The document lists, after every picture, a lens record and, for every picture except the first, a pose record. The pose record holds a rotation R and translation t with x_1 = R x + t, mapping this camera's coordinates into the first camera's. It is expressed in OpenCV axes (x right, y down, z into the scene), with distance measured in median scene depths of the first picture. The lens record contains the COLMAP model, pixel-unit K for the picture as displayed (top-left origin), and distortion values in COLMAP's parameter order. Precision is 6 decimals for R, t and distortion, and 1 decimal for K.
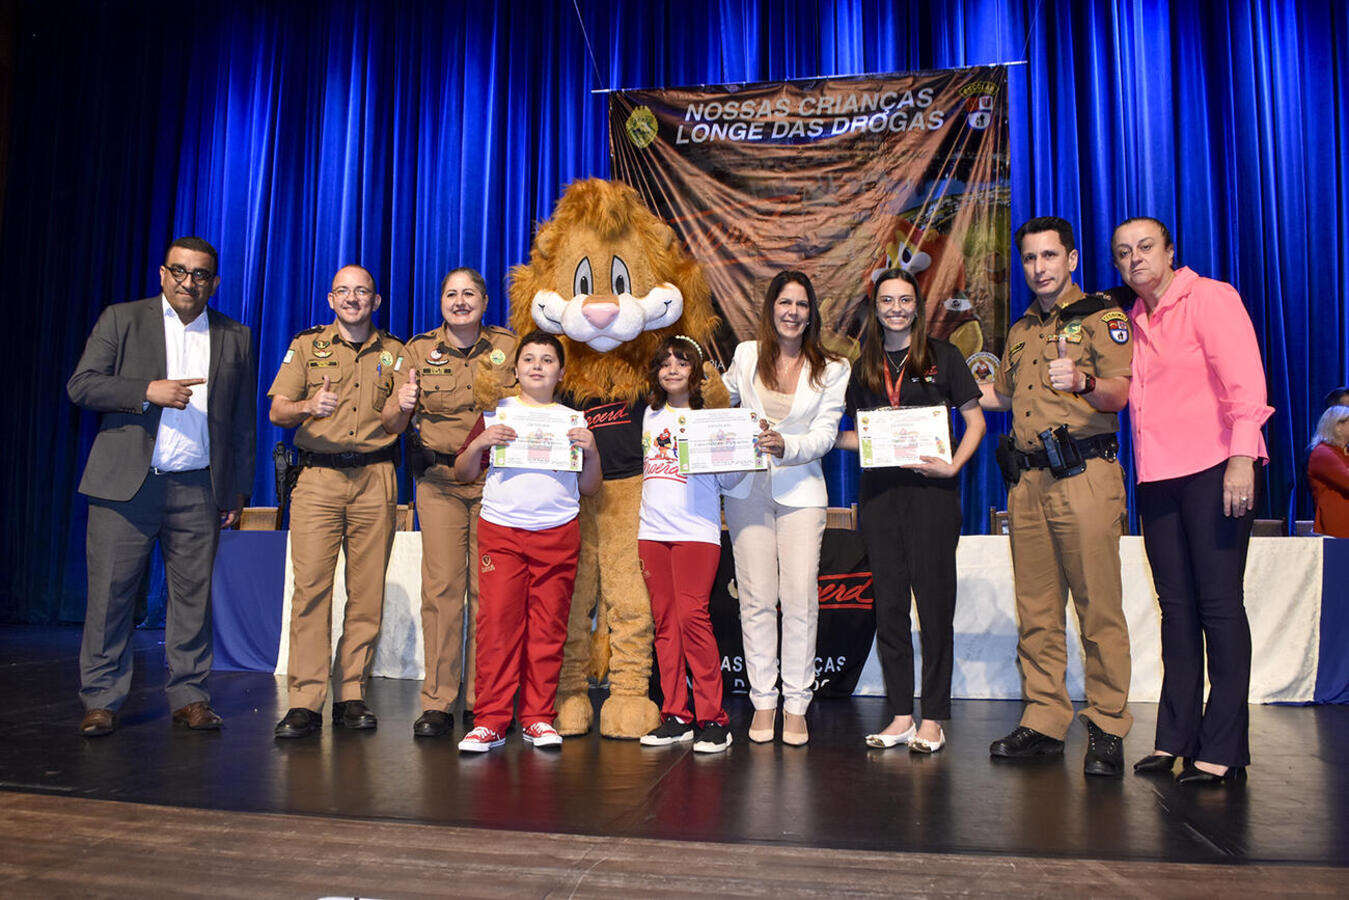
lens RADIAL K [[1077.1, 0, 672.6], [0, 1077.1, 473.0], [0, 0, 1]] dist [-0.086888, 0.015448]
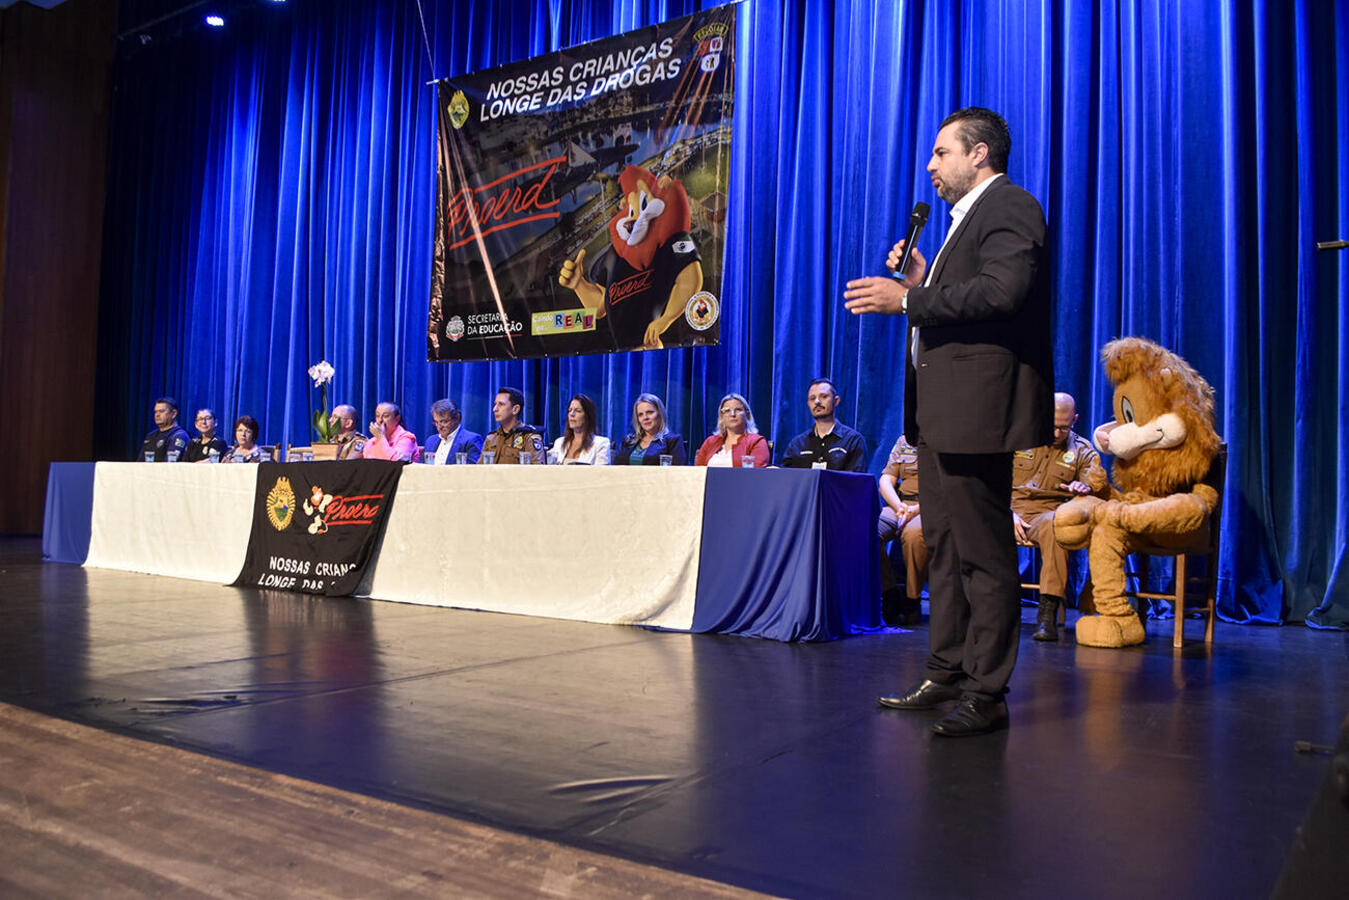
lens RADIAL K [[1077.1, 0, 665.9], [0, 1077.1, 474.9], [0, 0, 1]] dist [-0.086888, 0.015448]
pose [[0.927686, 0.003834, -0.373343, 0.621692], [0.016076, 0.998610, 0.050200, 0.010887], [0.373016, -0.052572, 0.926334, 0.015390]]
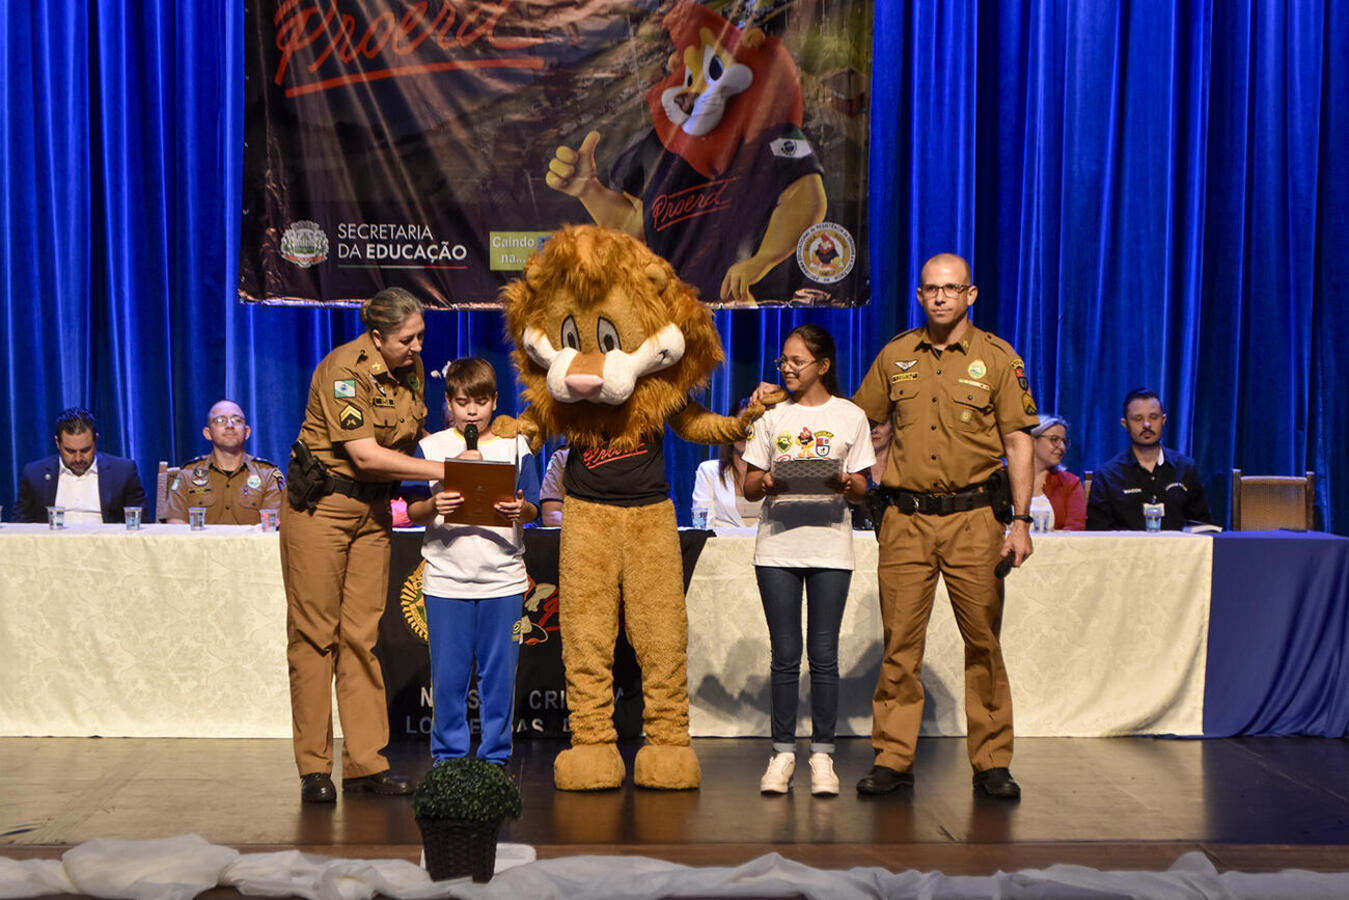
lens RADIAL K [[3102.5, 0, 675.3], [0, 3102.5, 455.3], [0, 0, 1]] dist [0.034043, 0.000000]
pose [[0.977530, -0.012538, 0.210424, -0.200325], [-0.010268, 0.994212, 0.106940, -0.167878], [-0.210547, -0.106698, 0.971744, -0.834154]]
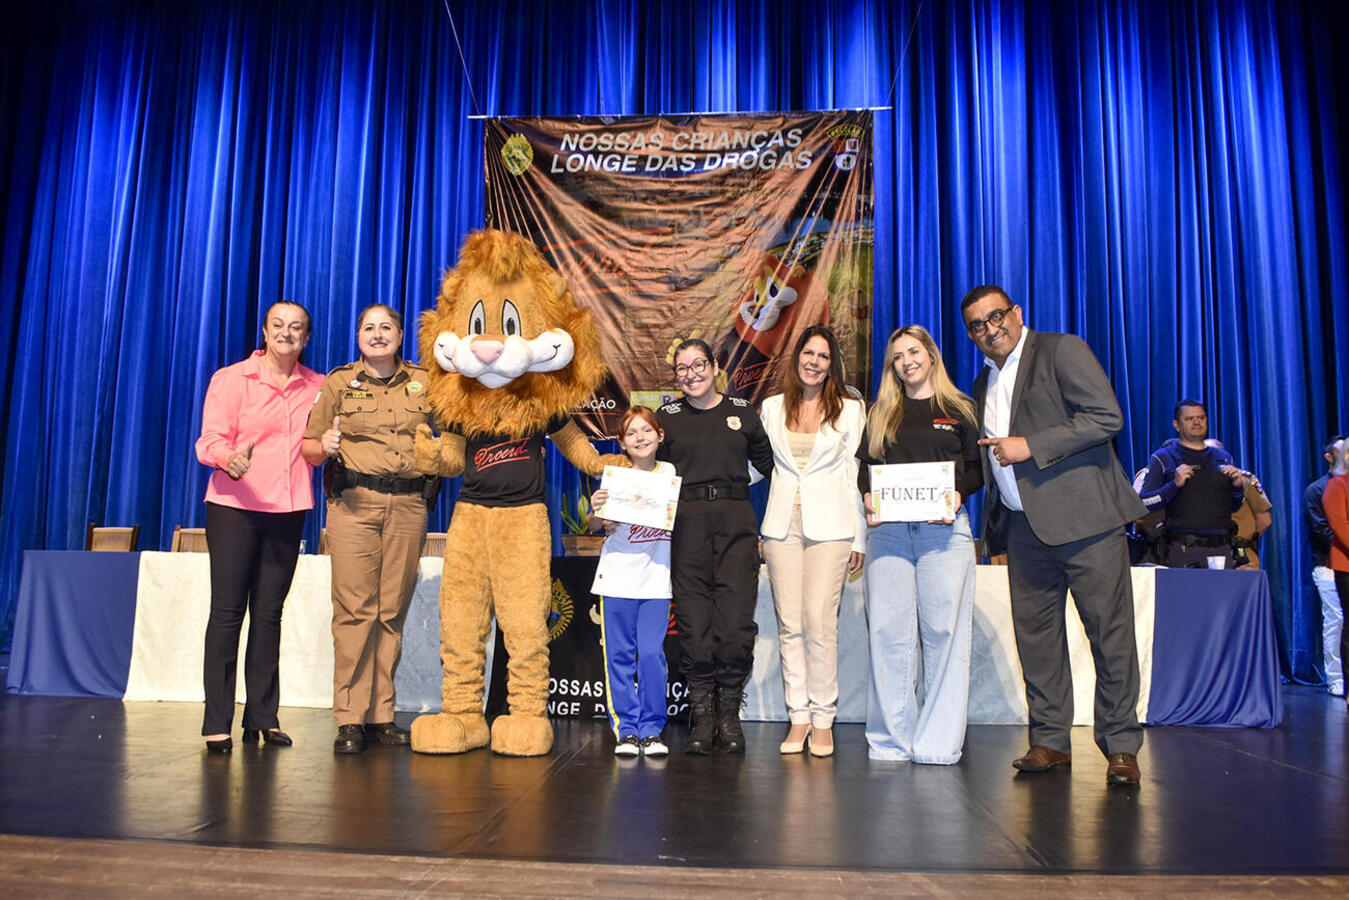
lens RADIAL K [[1077.1, 0, 674.1], [0, 1077.1, 475.9], [0, 0, 1]] dist [-0.086888, 0.015448]
pose [[0.993617, 0.015525, 0.111735, 0.010946], [-0.013168, 0.999676, -0.021805, -0.001012], [-0.112037, 0.020194, 0.993499, -0.011044]]
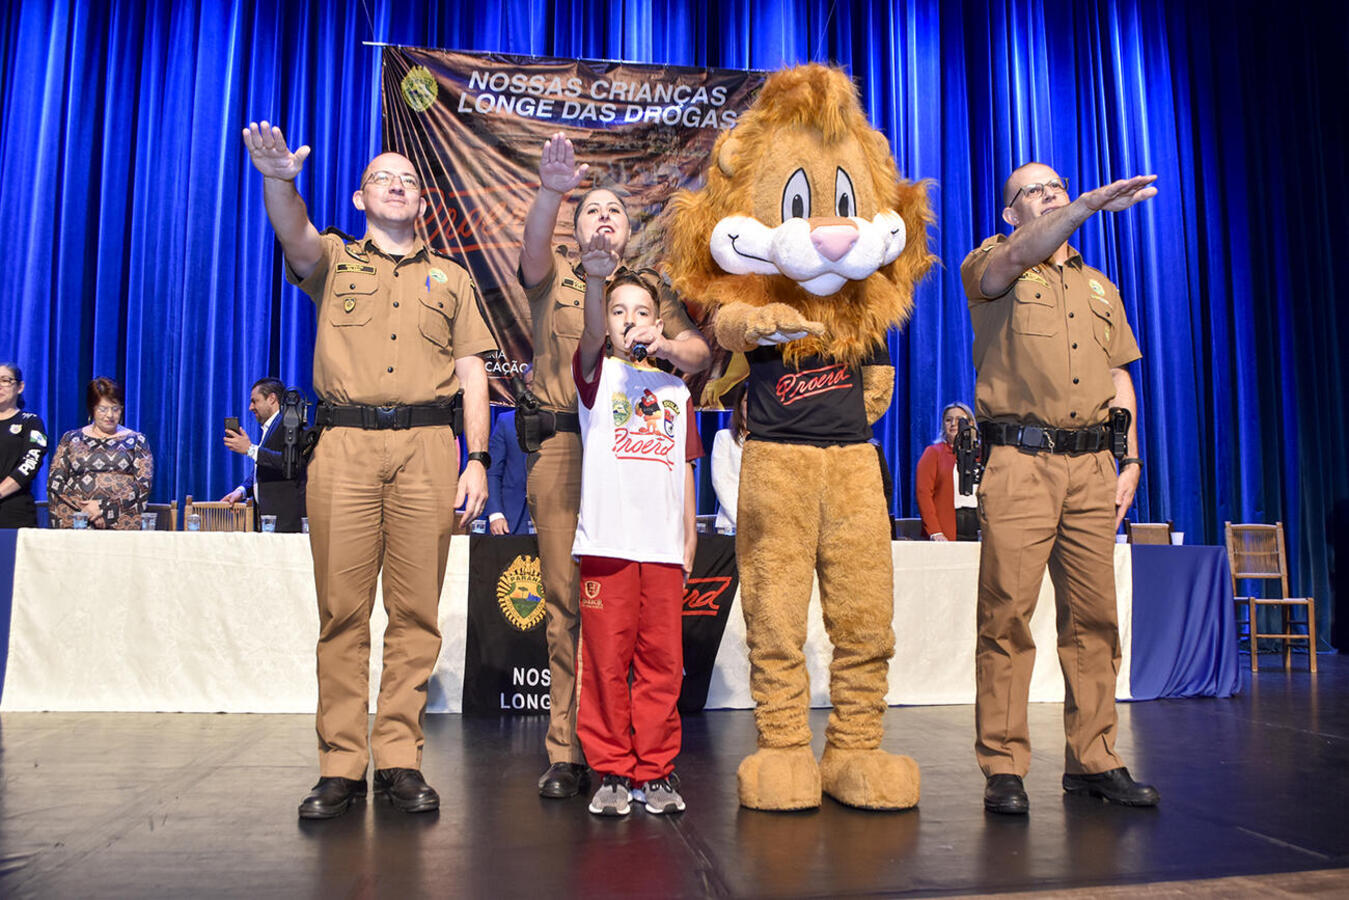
lens RADIAL K [[1077.1, 0, 673.8], [0, 1077.1, 468.6], [0, 0, 1]] dist [-0.086888, 0.015448]
pose [[0.943360, 0.025707, 0.330772, -0.119370], [-0.023293, 0.999665, -0.011263, 0.005154], [-0.330951, 0.002920, 0.943643, 0.077777]]
